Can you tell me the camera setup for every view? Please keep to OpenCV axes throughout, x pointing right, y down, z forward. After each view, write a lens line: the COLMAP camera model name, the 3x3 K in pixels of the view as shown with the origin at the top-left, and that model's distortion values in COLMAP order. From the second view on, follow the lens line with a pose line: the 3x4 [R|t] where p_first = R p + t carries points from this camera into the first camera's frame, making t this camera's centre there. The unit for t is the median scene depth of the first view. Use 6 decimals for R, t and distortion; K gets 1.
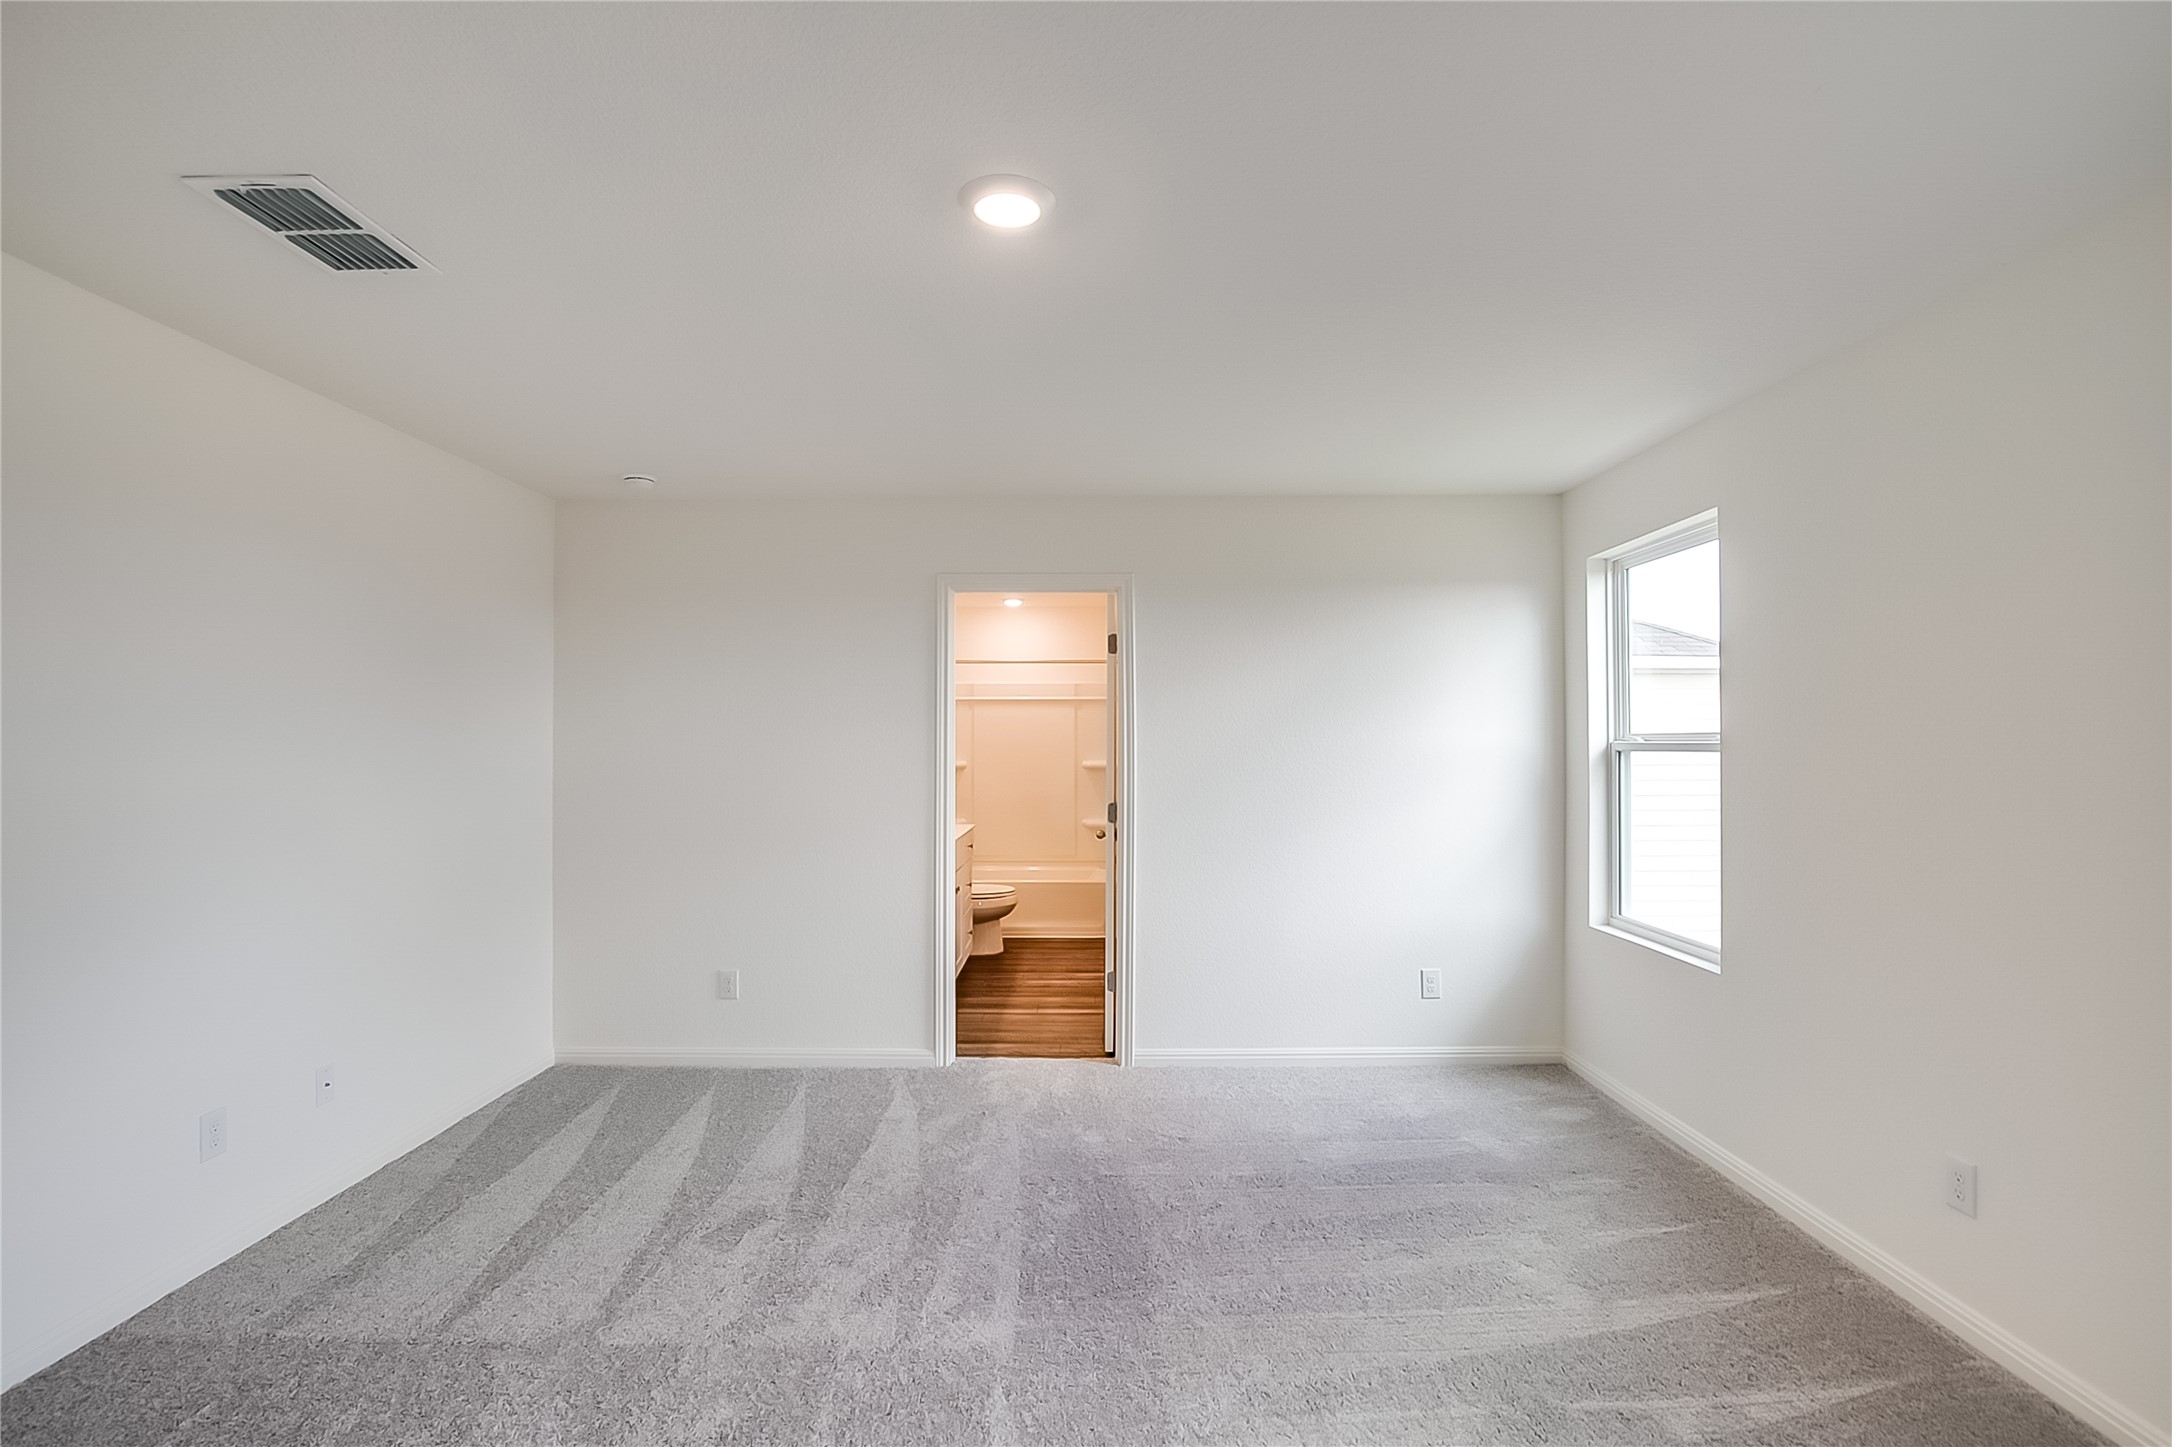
lens RADIAL K [[1007.7, 0, 1080.6], [0, 1007.7, 726.6], [0, 0, 1]] dist [-0.036156, 0.007817]
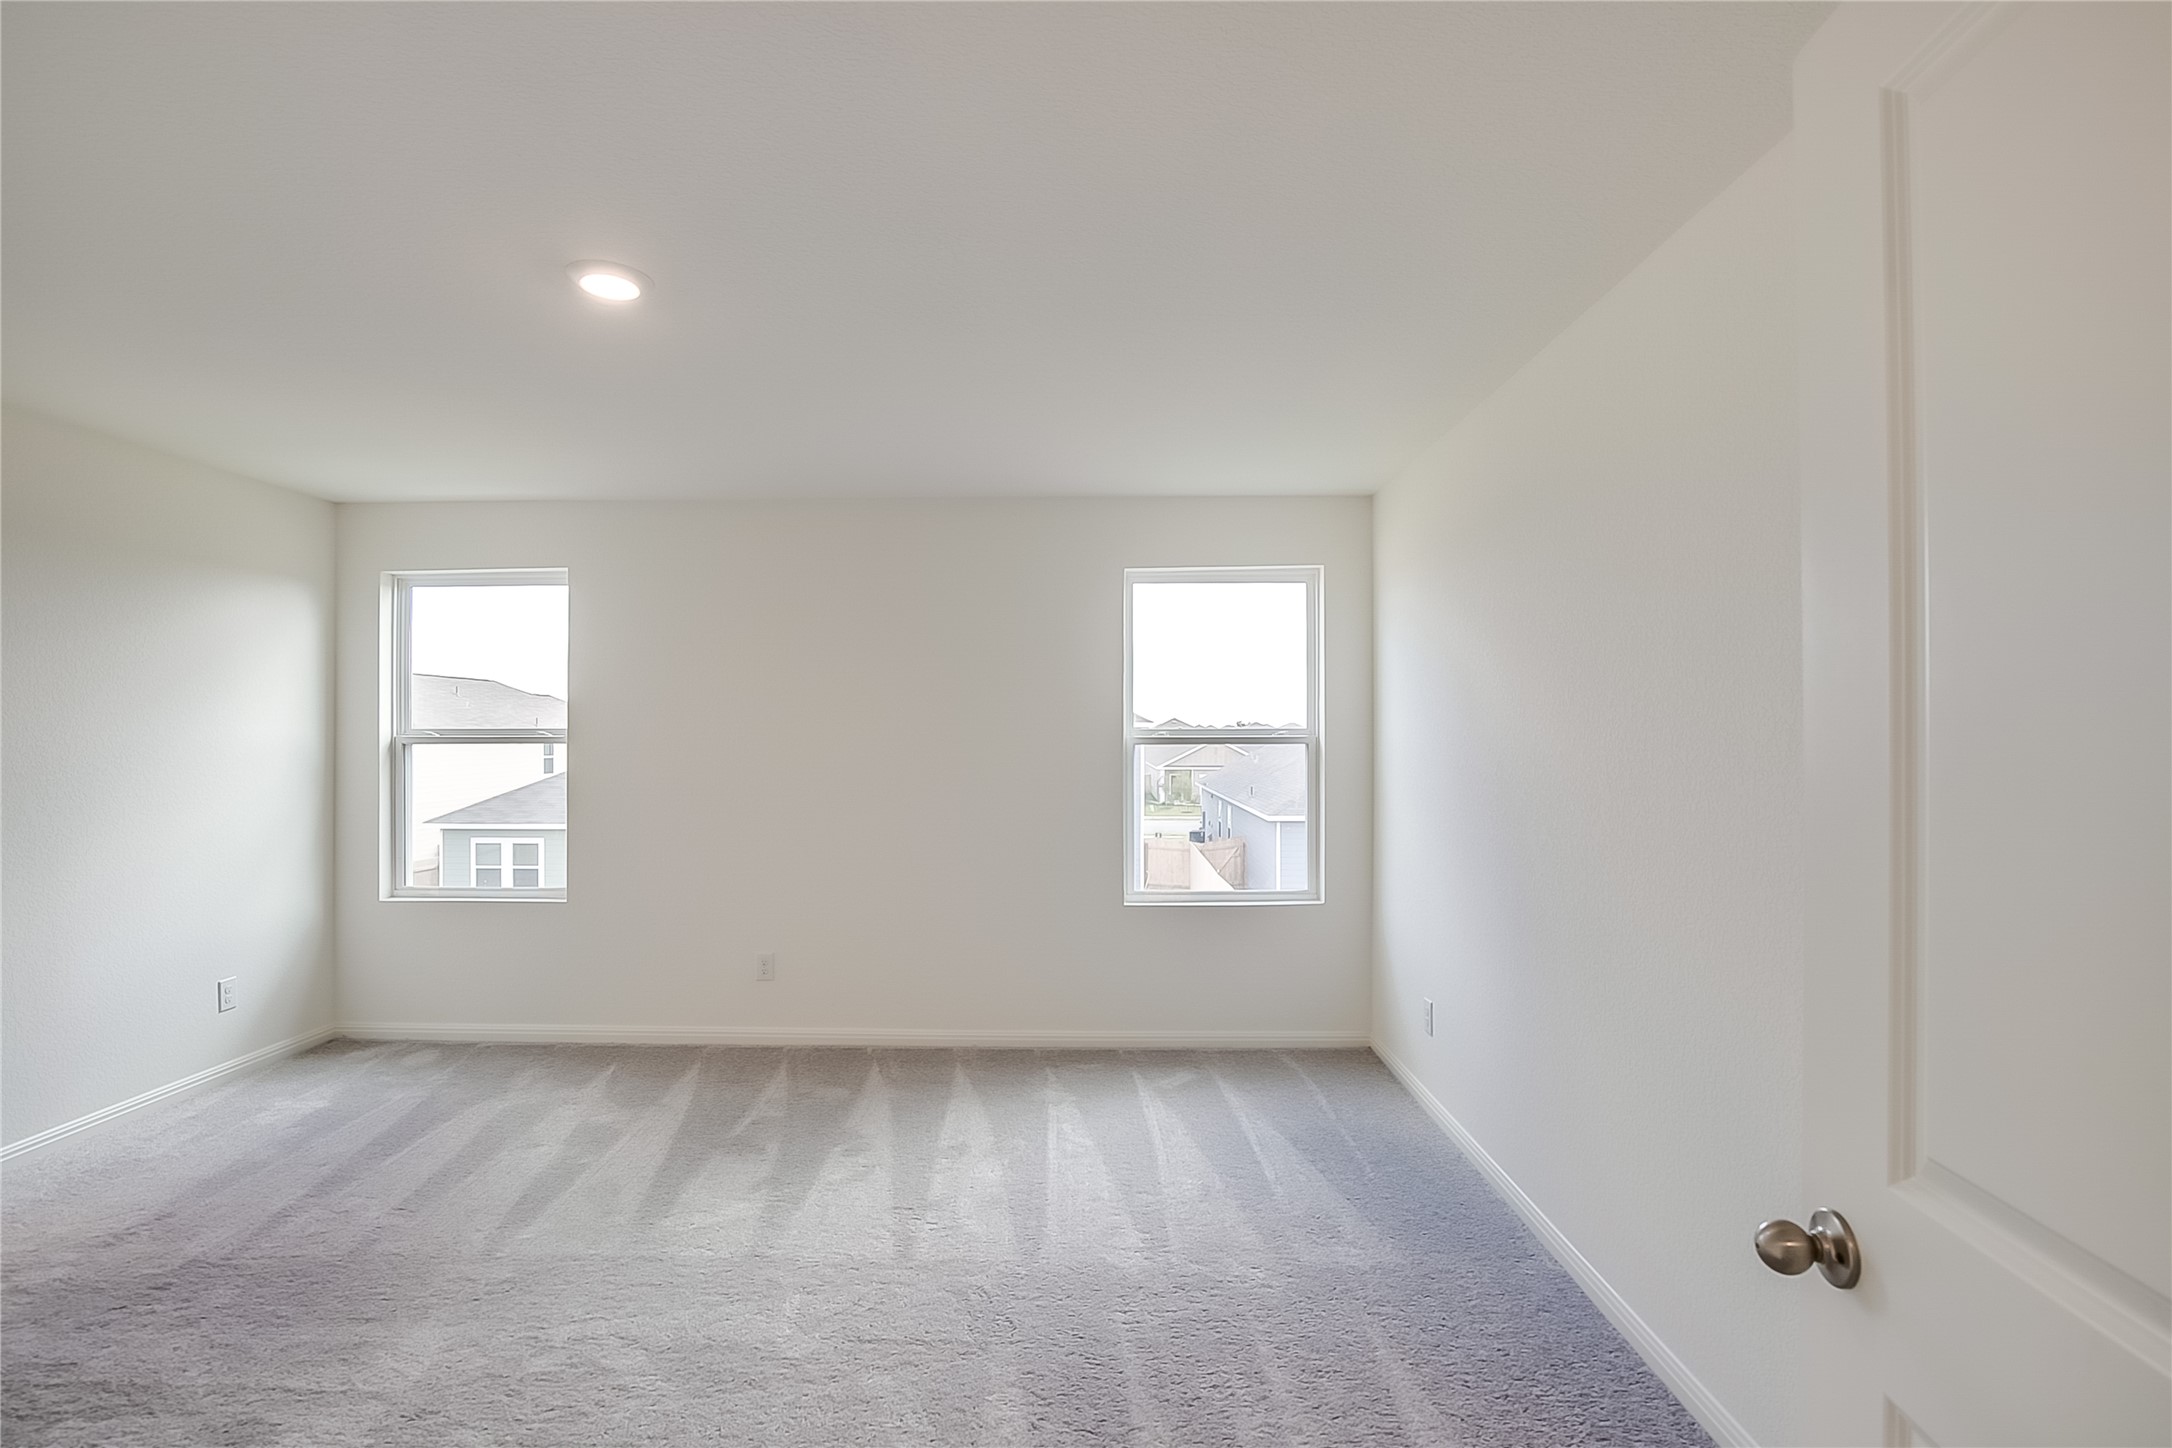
lens RADIAL K [[1007.7, 0, 1085.6], [0, 1007.7, 724.1], [0, 0, 1]] dist [-0.036156, 0.007817]
pose [[0.016164, 0.008185, 0.999836, -0.632841], [-0.012242, 0.999893, -0.007988, 0.000836], [-0.999794, -0.012110, 0.016262, 0.206902]]
